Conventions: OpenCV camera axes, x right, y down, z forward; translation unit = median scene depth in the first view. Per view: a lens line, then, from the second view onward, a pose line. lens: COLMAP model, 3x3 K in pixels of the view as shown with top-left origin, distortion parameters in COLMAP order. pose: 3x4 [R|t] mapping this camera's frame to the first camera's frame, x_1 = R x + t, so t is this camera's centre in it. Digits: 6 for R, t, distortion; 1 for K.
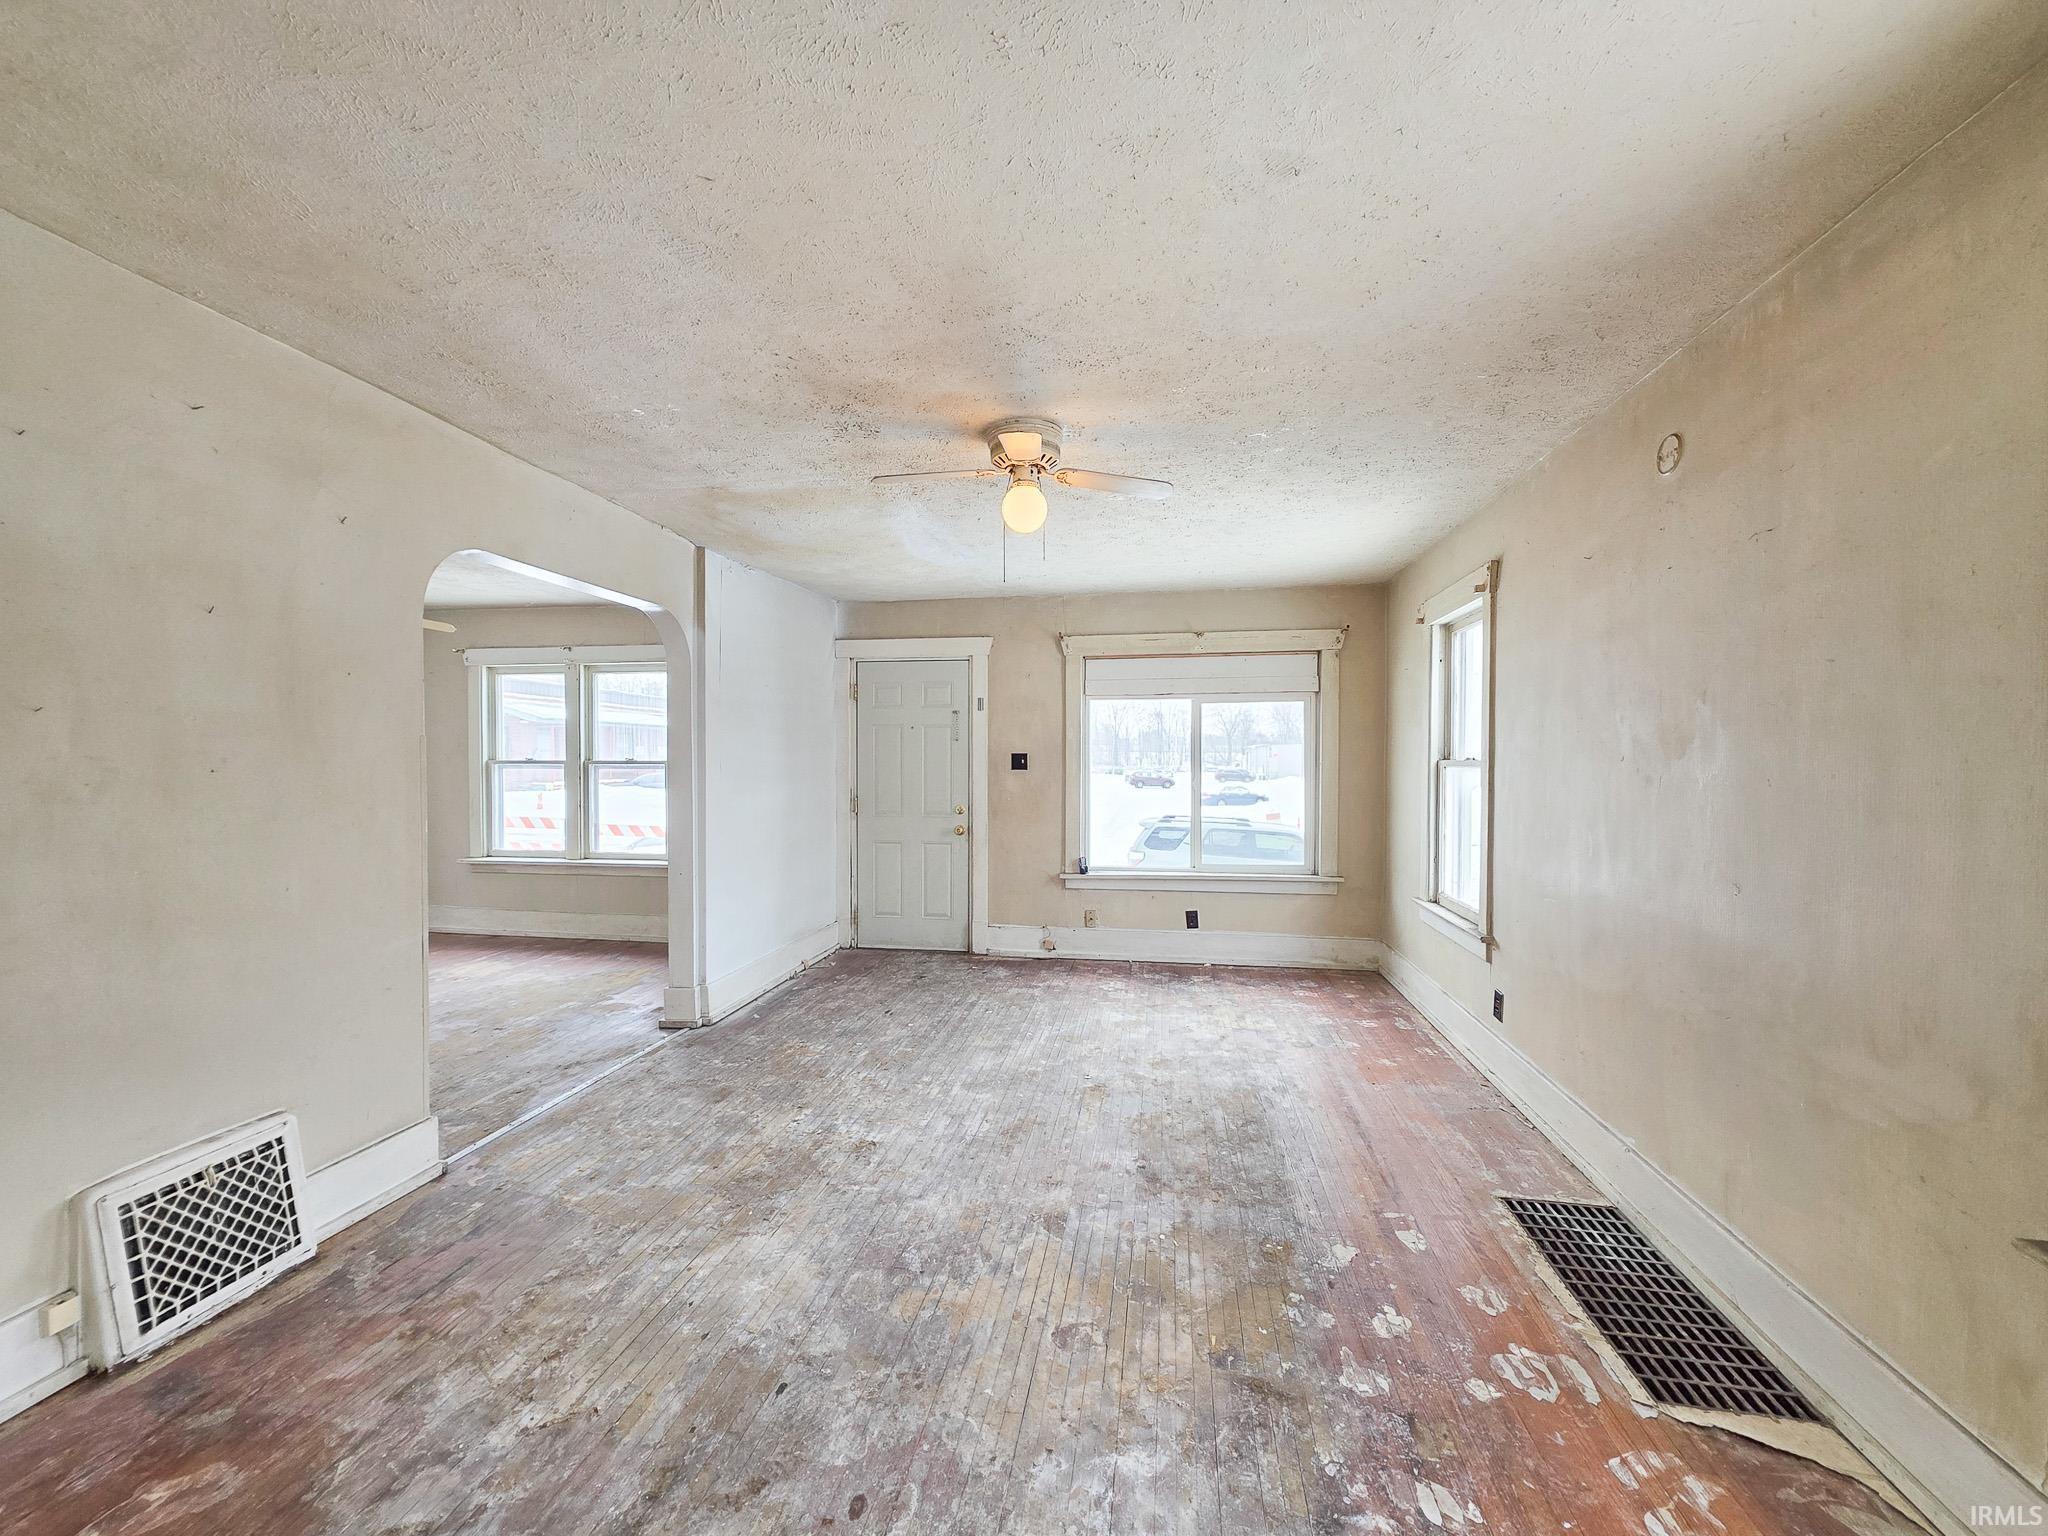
lens RADIAL K [[810.4, 0, 1029.7], [0, 810.4, 770.4], [0, 0, 1]] dist [0.001685, -0.000039]
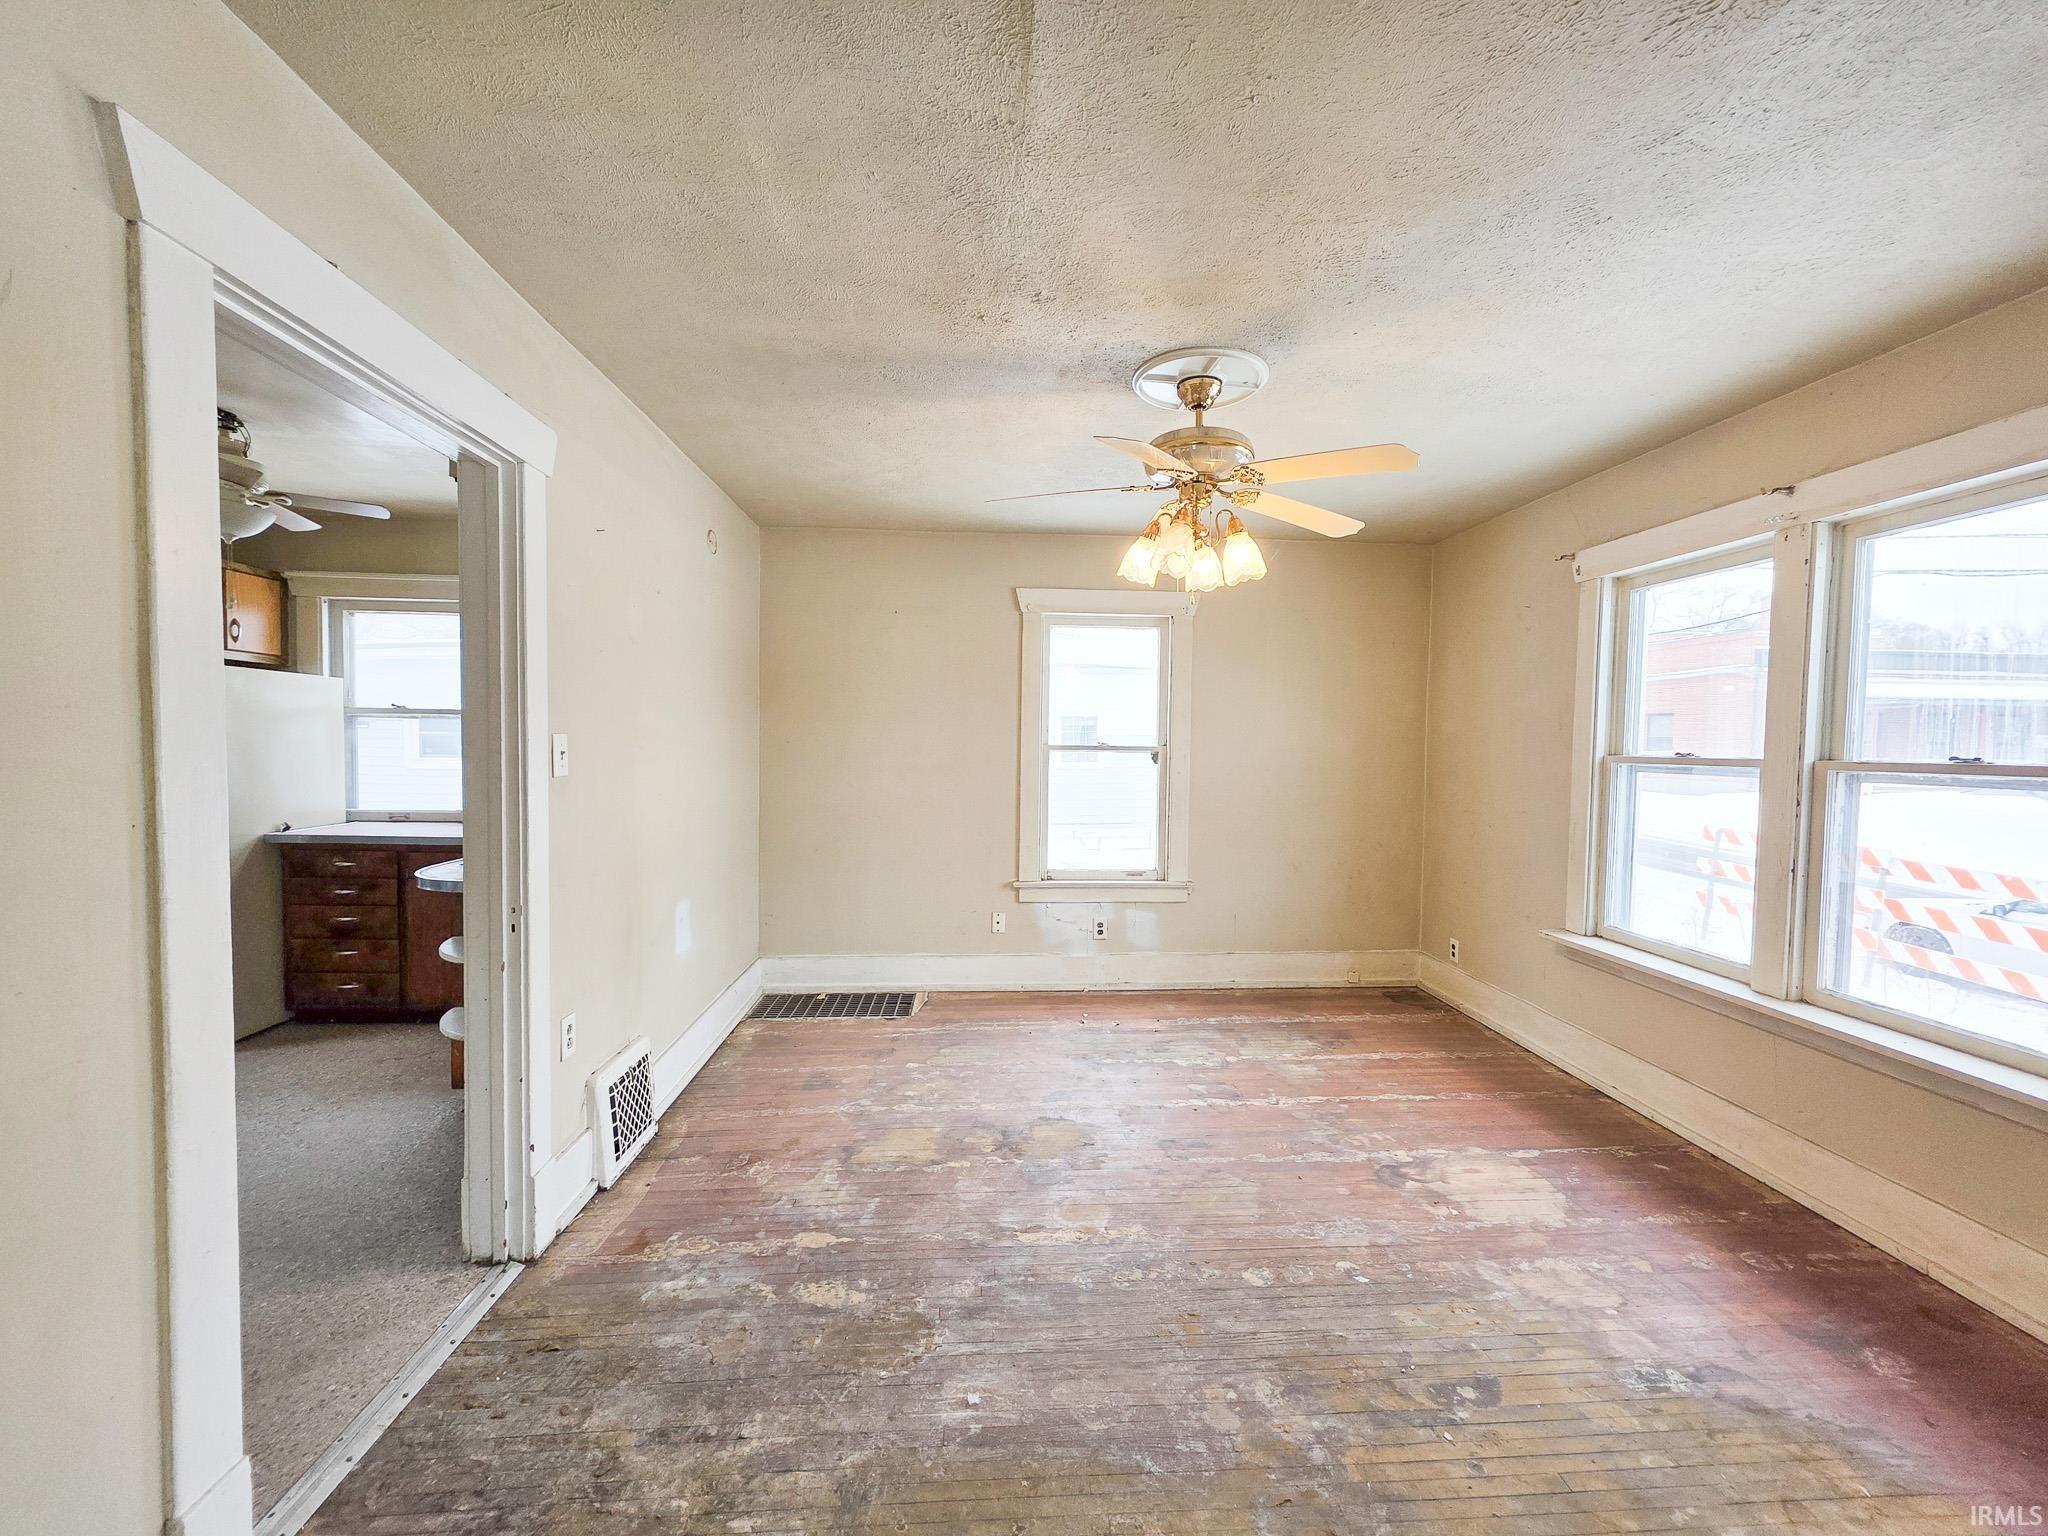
lens RADIAL K [[810.4, 0, 1030.5], [0, 810.4, 772.0], [0, 0, 1]] dist [0.001685, -0.000039]
pose [[0.223513, 0.039041, -0.973919, -0.619941], [-0.025280, 0.999094, 0.034249, -0.025678], [0.974373, 0.016965, 0.224297, 1.352727]]
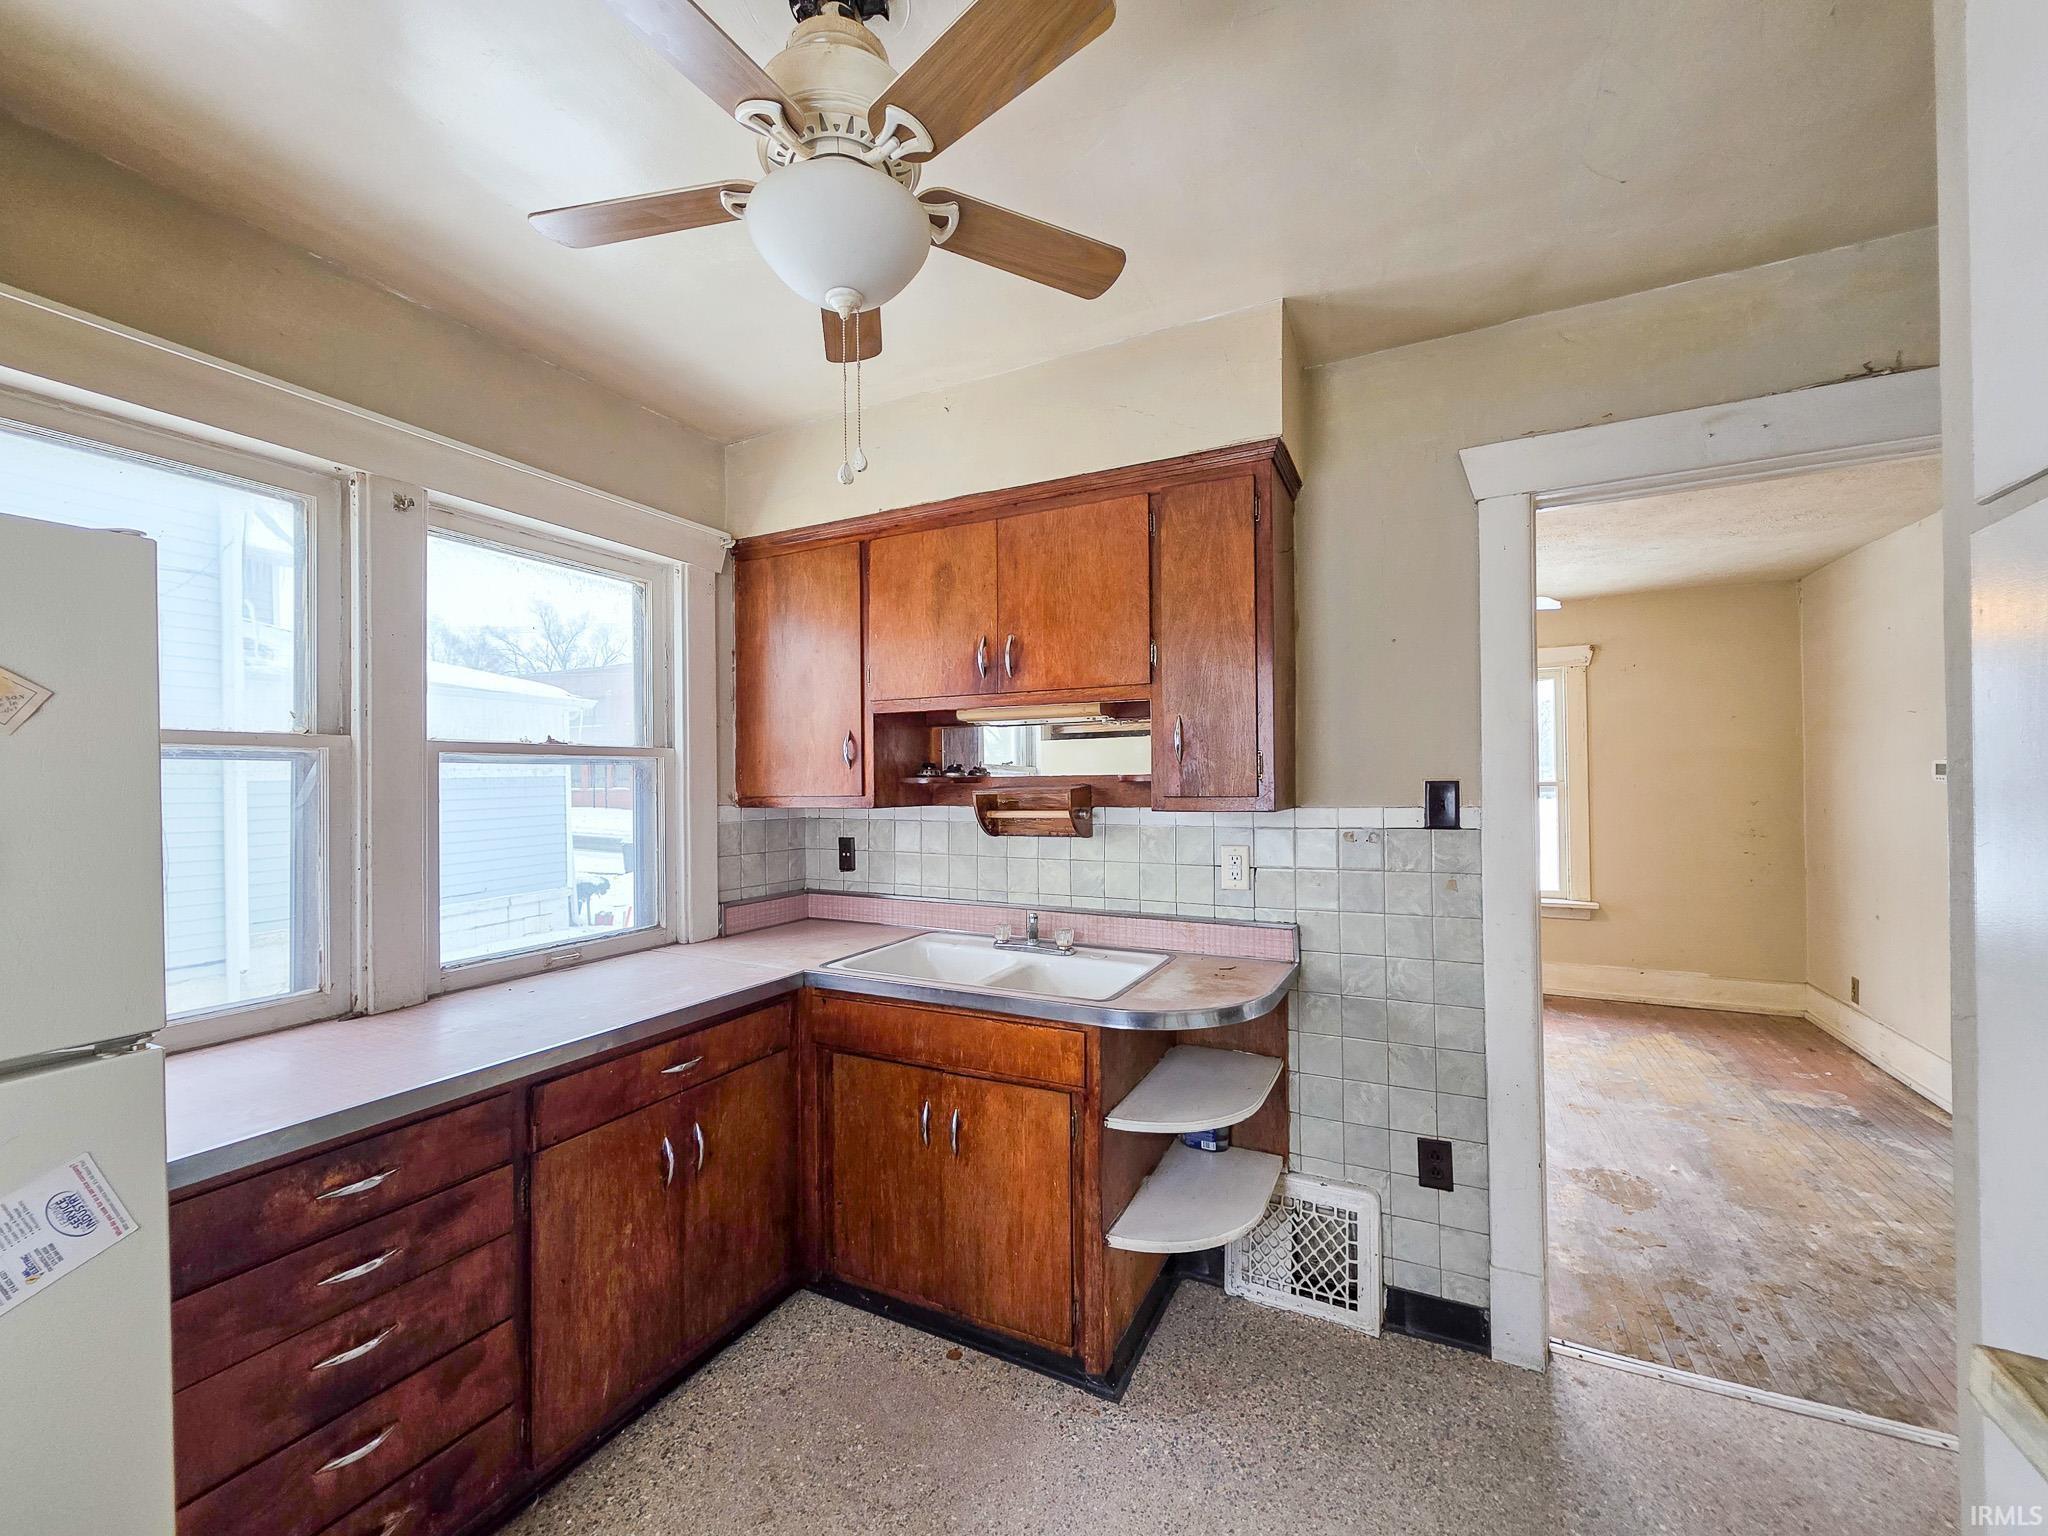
lens RADIAL K [[810.4, 0, 1034.9], [0, 810.4, 770.8], [0, 0, 1]] dist [0.001685, -0.000039]
pose [[0.956298, -0.015852, -0.291965, -1.837871], [0.008283, 0.999597, -0.027142, -0.014905], [0.292278, 0.023538, 0.956044, 0.037132]]
